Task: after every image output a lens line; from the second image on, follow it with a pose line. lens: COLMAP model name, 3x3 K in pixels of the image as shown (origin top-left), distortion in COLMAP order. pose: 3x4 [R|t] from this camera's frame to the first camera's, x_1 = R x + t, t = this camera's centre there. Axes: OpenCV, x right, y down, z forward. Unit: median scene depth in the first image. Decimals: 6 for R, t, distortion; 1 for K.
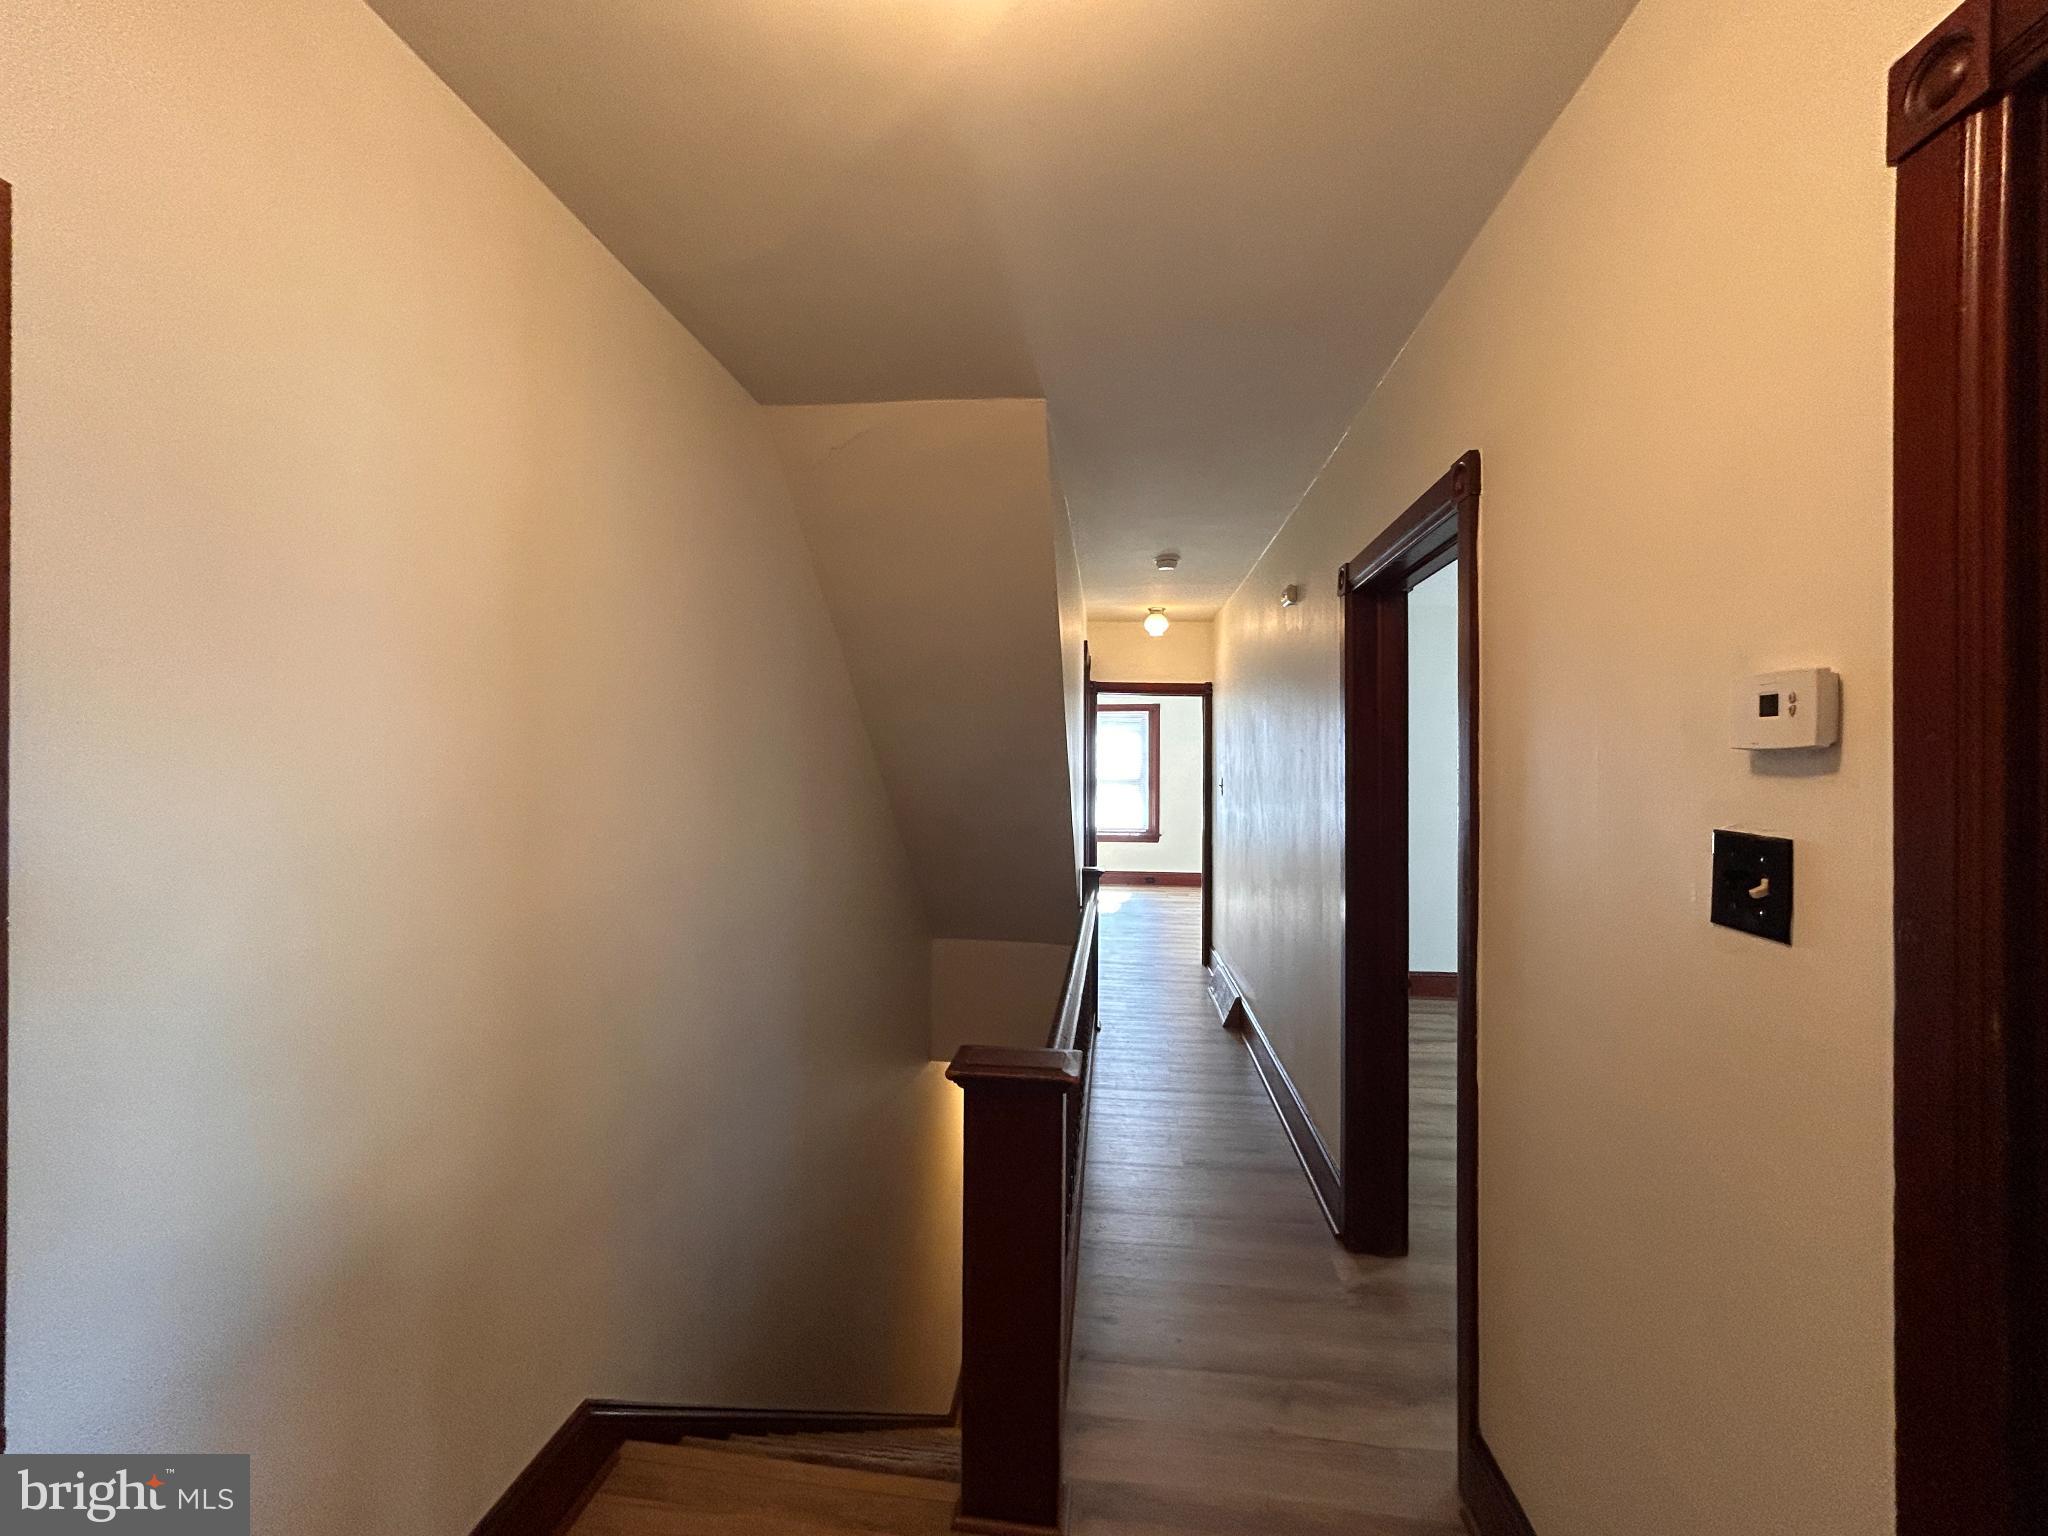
lens RADIAL K [[825.4, 0, 1018.4], [0, 825.4, 771.1], [0, 0, 1]] dist [0.002448, -0.001875]
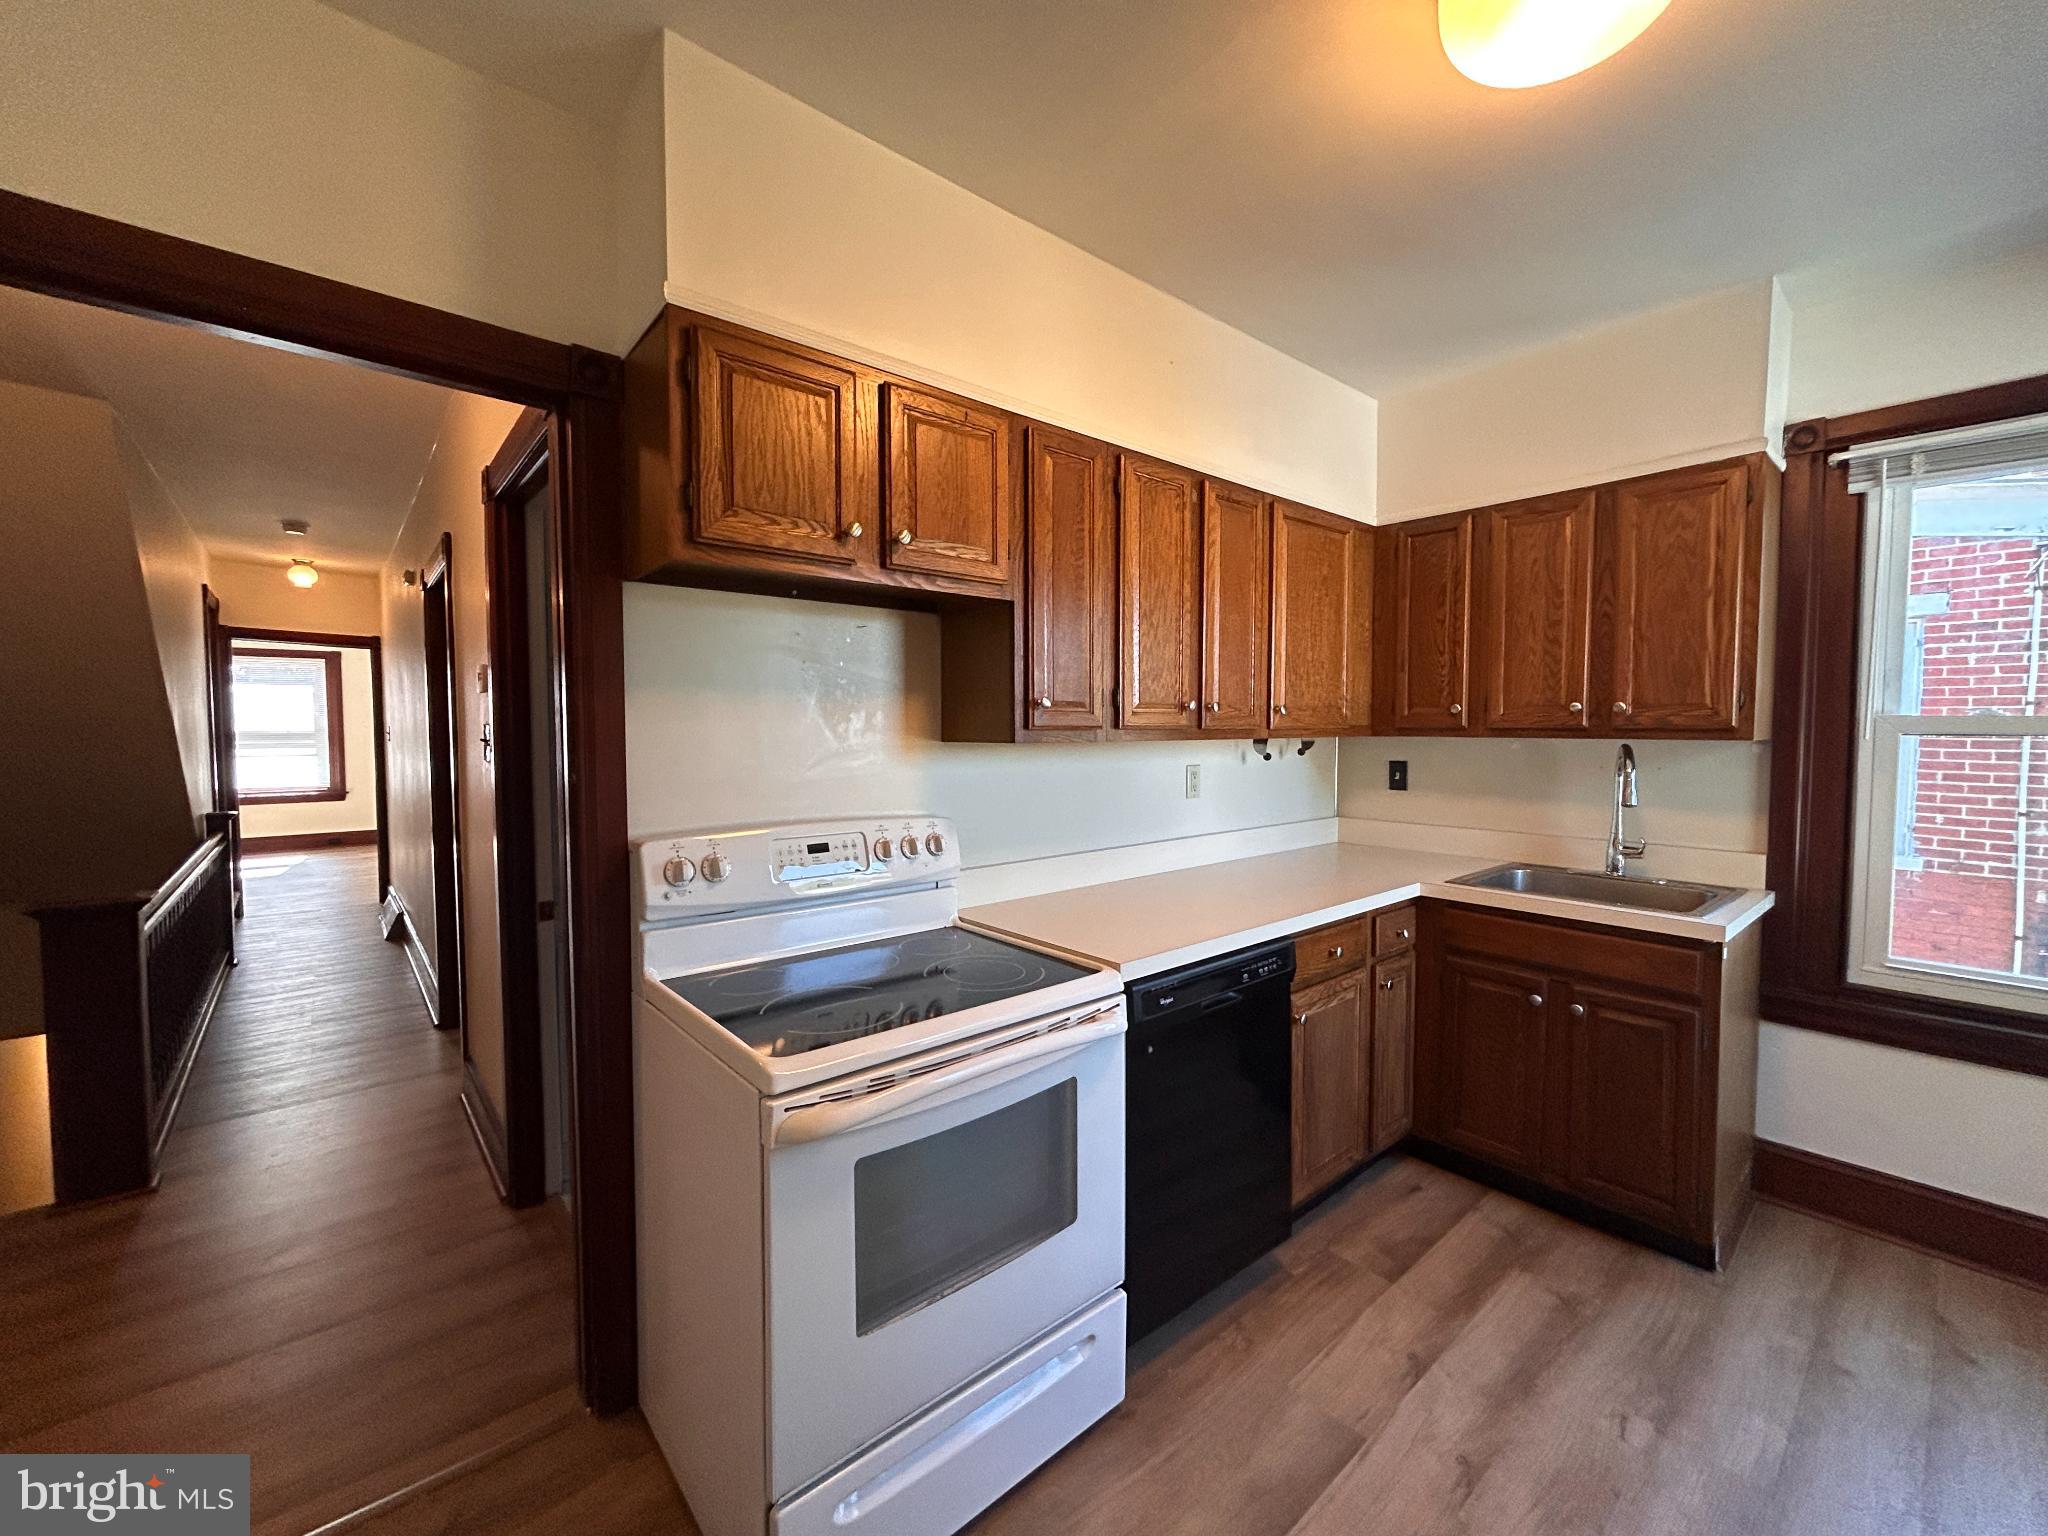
lens RADIAL K [[825.4, 0, 1018.4], [0, 825.4, 771.1], [0, 0, 1]] dist [0.002448, -0.001875]
pose [[0.682812, -0.031409, 0.729918, 0.015144], [-0.000893, 0.999039, 0.043825, 0.019211], [-0.730593, -0.030576, 0.682128, -0.345144]]
